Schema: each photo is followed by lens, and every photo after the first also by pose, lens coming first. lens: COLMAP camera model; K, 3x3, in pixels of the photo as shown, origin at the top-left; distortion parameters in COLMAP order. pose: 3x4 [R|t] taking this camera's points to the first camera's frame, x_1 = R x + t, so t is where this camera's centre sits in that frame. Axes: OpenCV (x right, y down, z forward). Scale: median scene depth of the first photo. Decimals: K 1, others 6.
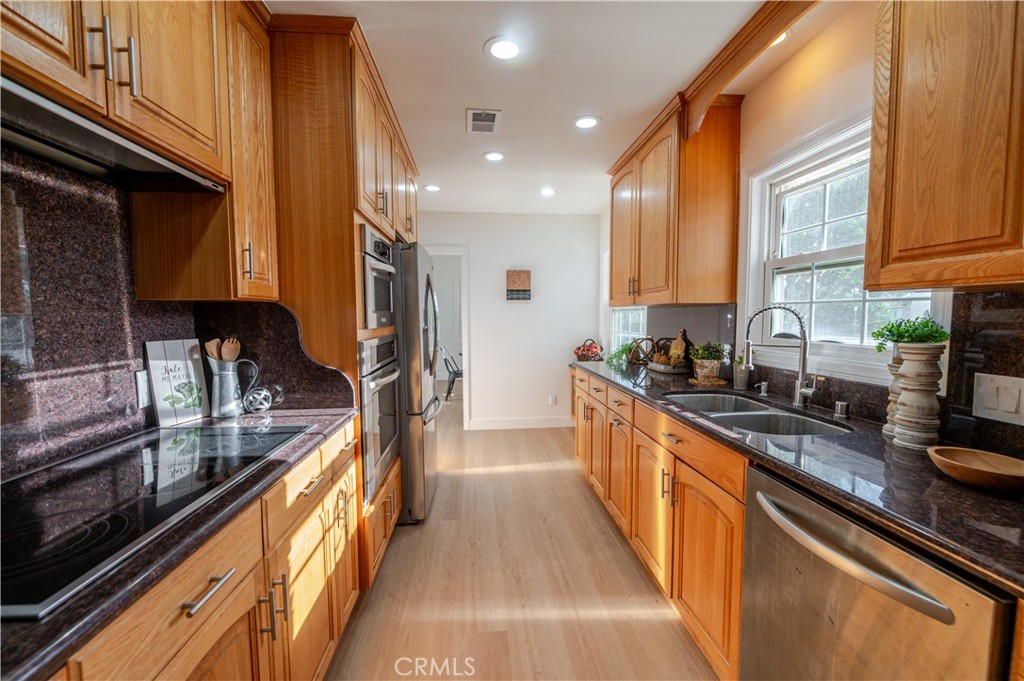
lens RADIAL K [[406.3, 0, 506.8], [0, 406.3, 340.4], [0, 0, 1]] dist [-0.009295, -0.000818]
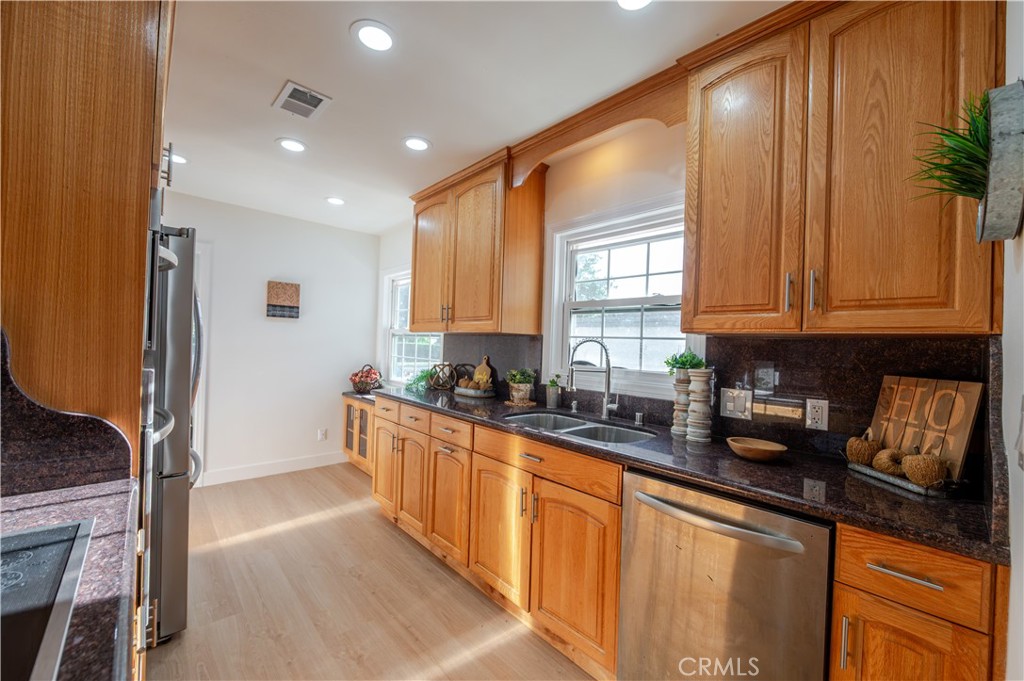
lens RADIAL K [[406.3, 0, 507.5], [0, 406.3, 340.7], [0, 0, 1]] dist [-0.009295, -0.000818]
pose [[0.792749, 0.038240, 0.608347, -0.246817], [-0.001060, 0.998115, -0.061359, -0.003099], [-0.609547, 0.047997, 0.791296, 0.133183]]
